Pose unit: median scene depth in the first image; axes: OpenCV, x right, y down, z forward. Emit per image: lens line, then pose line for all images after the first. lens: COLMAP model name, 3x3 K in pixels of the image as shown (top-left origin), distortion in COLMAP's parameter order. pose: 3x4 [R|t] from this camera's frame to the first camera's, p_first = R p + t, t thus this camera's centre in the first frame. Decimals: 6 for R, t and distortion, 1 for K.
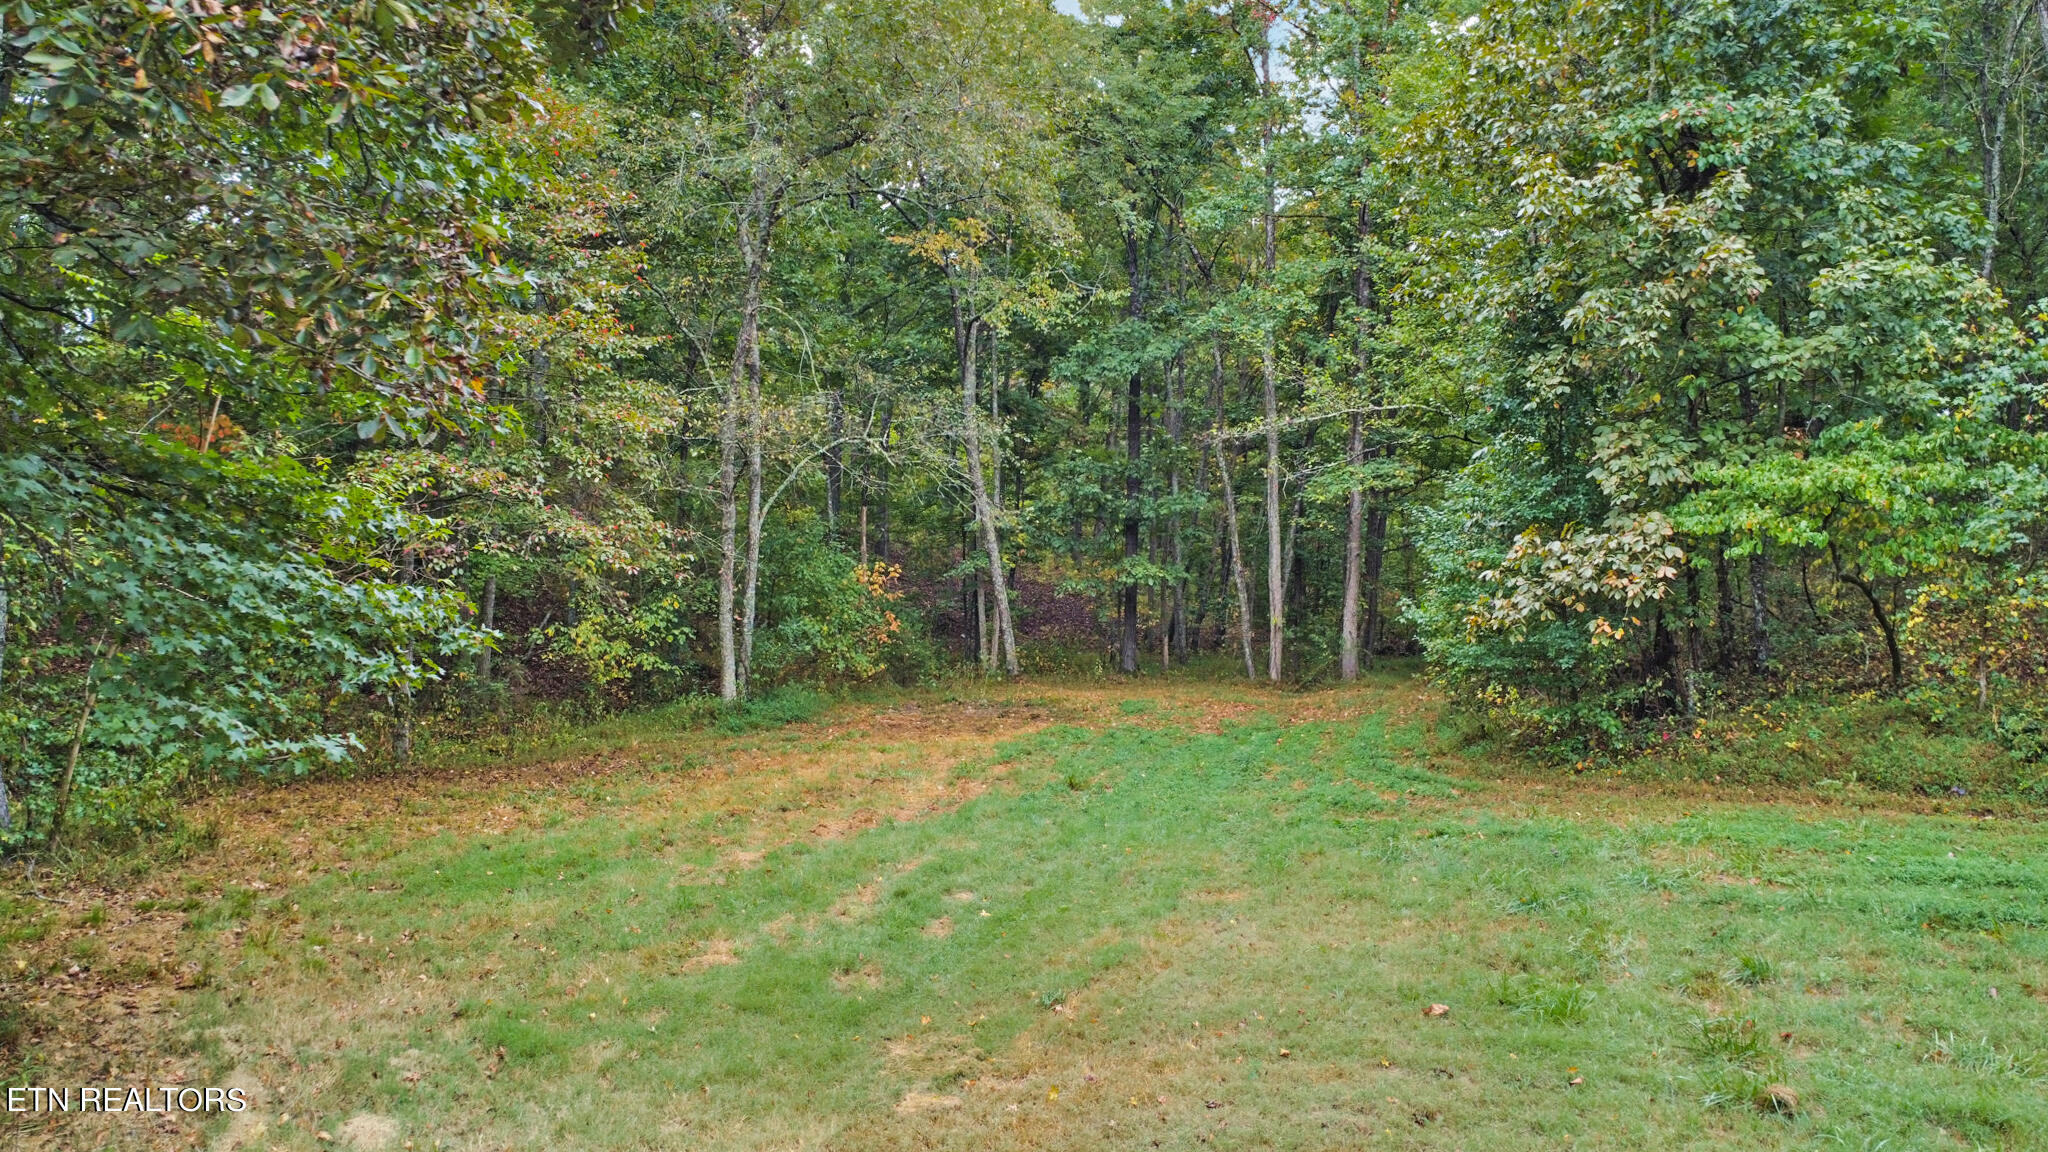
lens RADIAL K [[1531.9, 0, 1024.0], [0, 1531.9, 576.0], [0, 0, 1]] dist [0.006613, 0.003781]
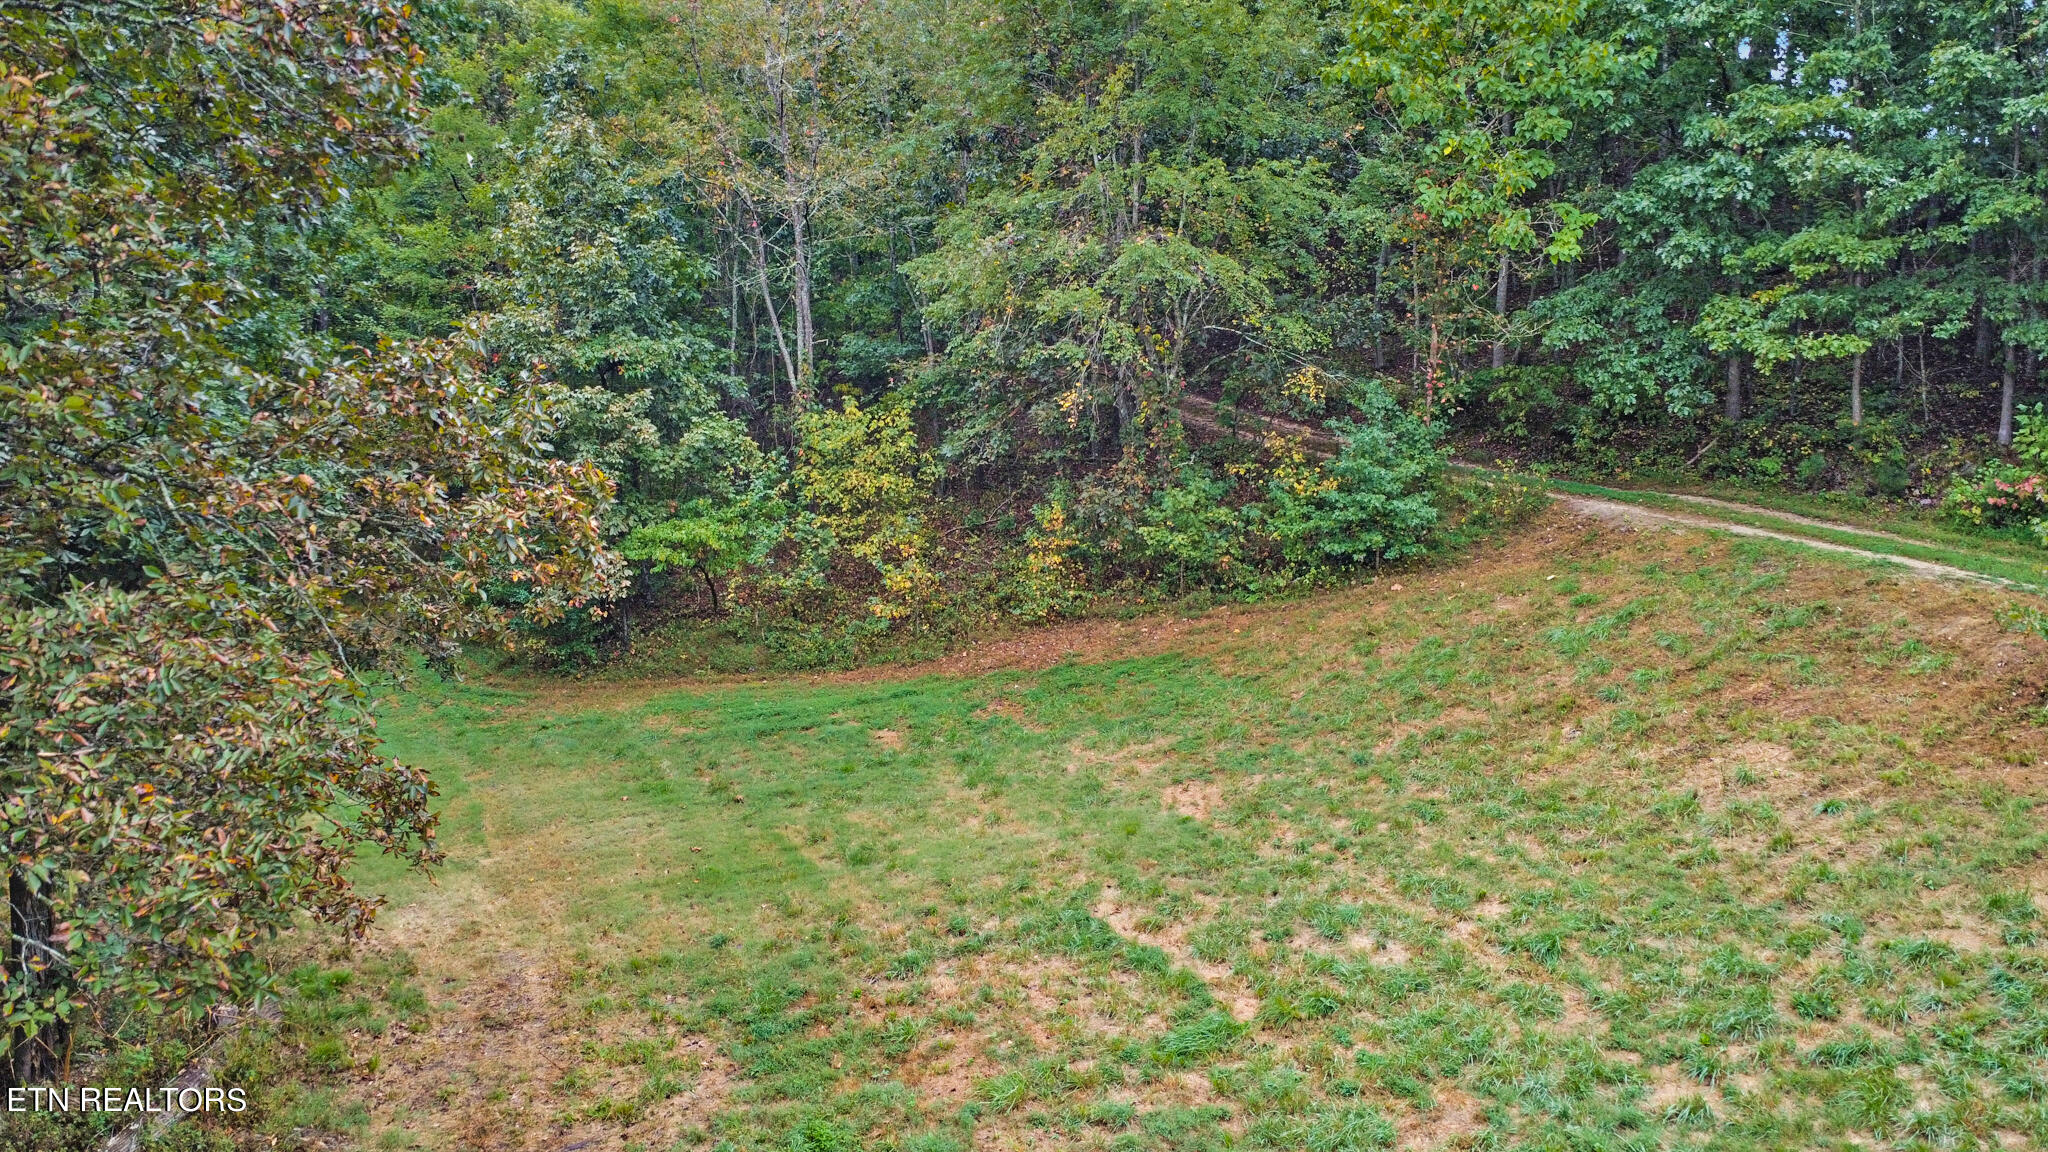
lens RADIAL K [[1531.9, 0, 1024.0], [0, 1531.9, 576.0], [0, 0, 1]] dist [0.006613, 0.003781]
pose [[0.717012, -0.105823, 0.688981, -0.313572], [0.023041, 0.991467, 0.128304, -0.134257], [-0.696680, -0.076121, 0.713332, -0.428328]]
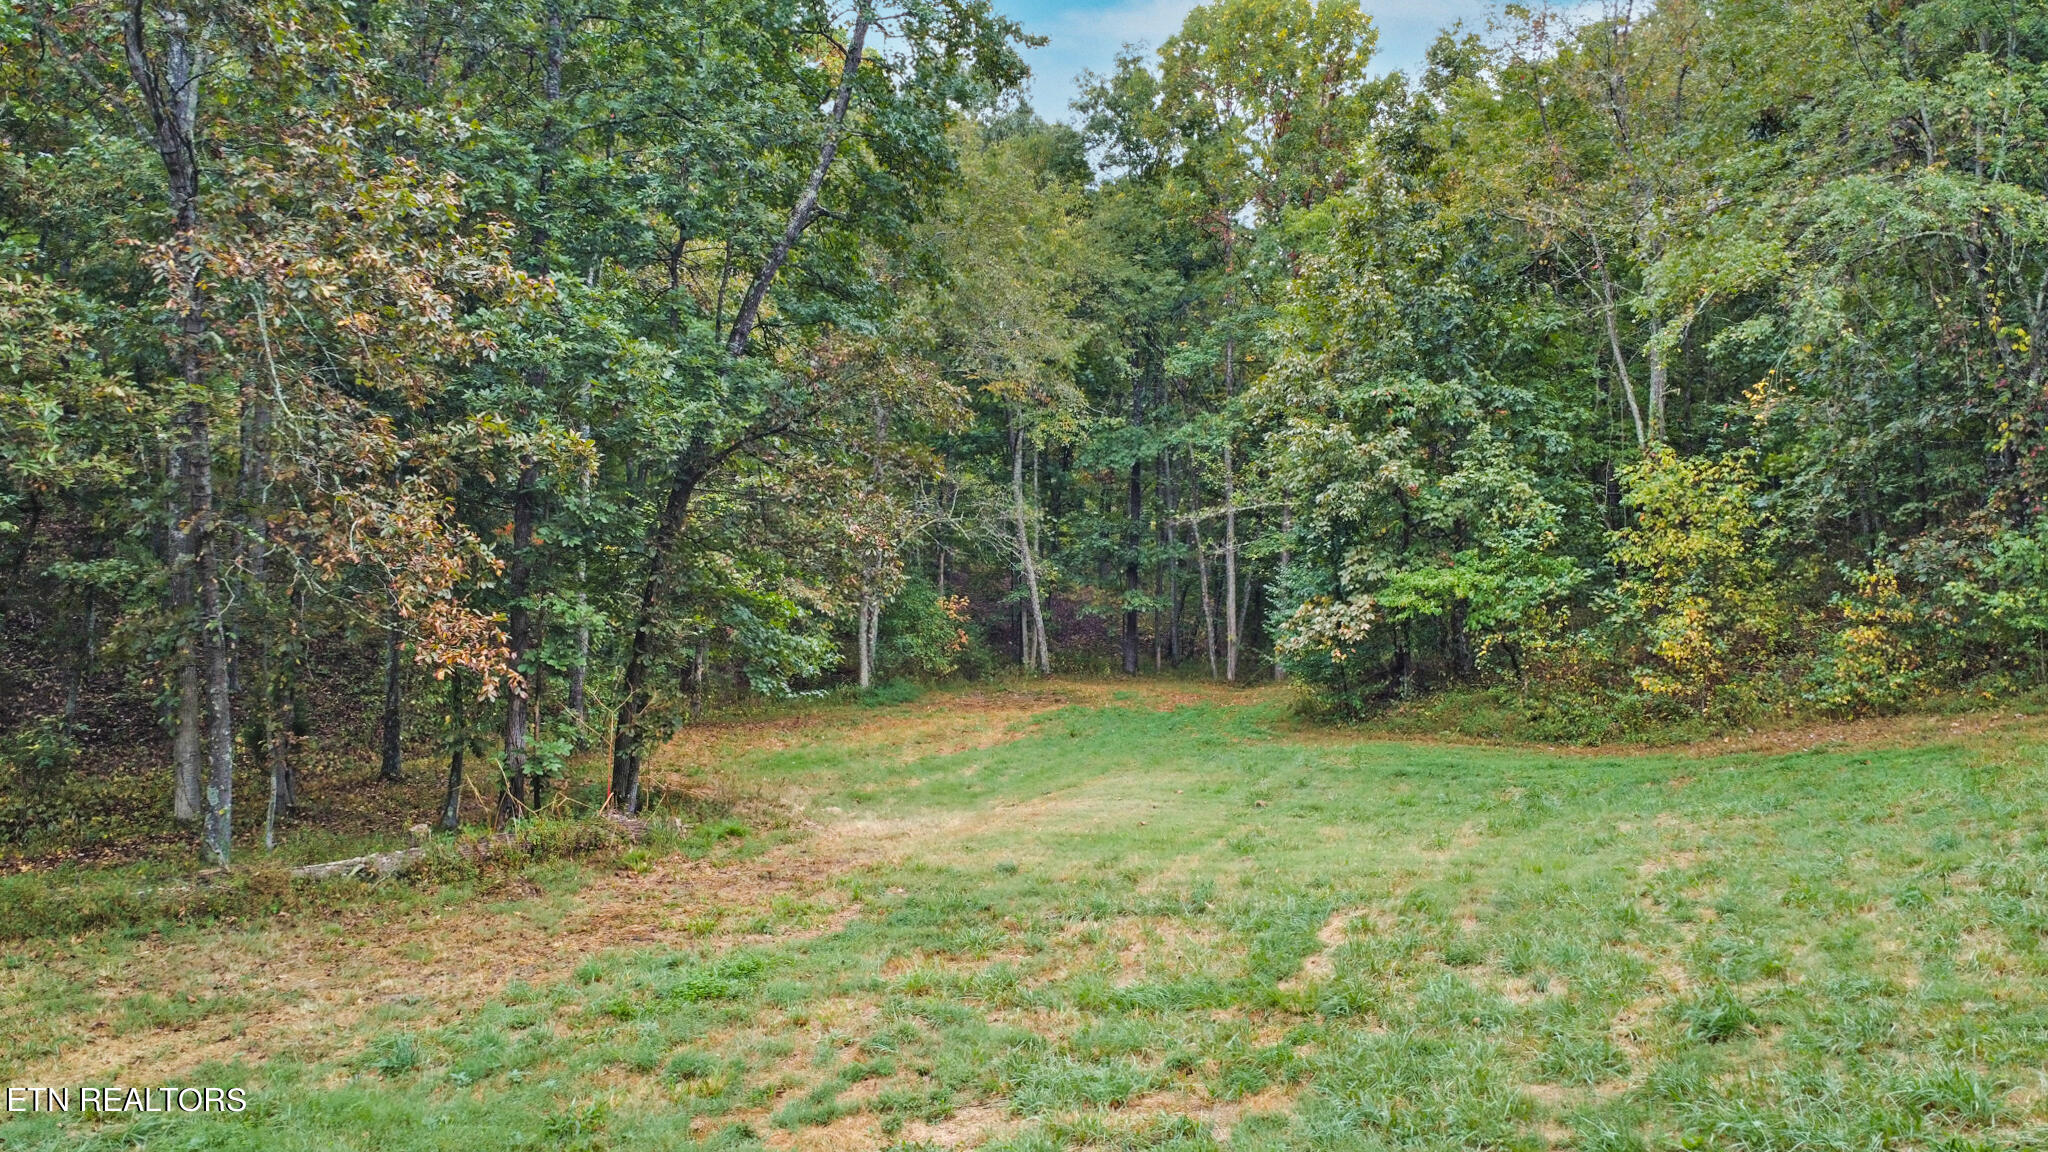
lens RADIAL K [[1531.9, 0, 1024.0], [0, 1531.9, 576.0], [0, 0, 1]] dist [0.006613, 0.003781]
pose [[0.999515, 0.010879, -0.029167, 0.015825], [-0.010863, 0.999941, 0.000710, -0.032986], [0.029173, -0.000393, 0.999574, -0.514882]]
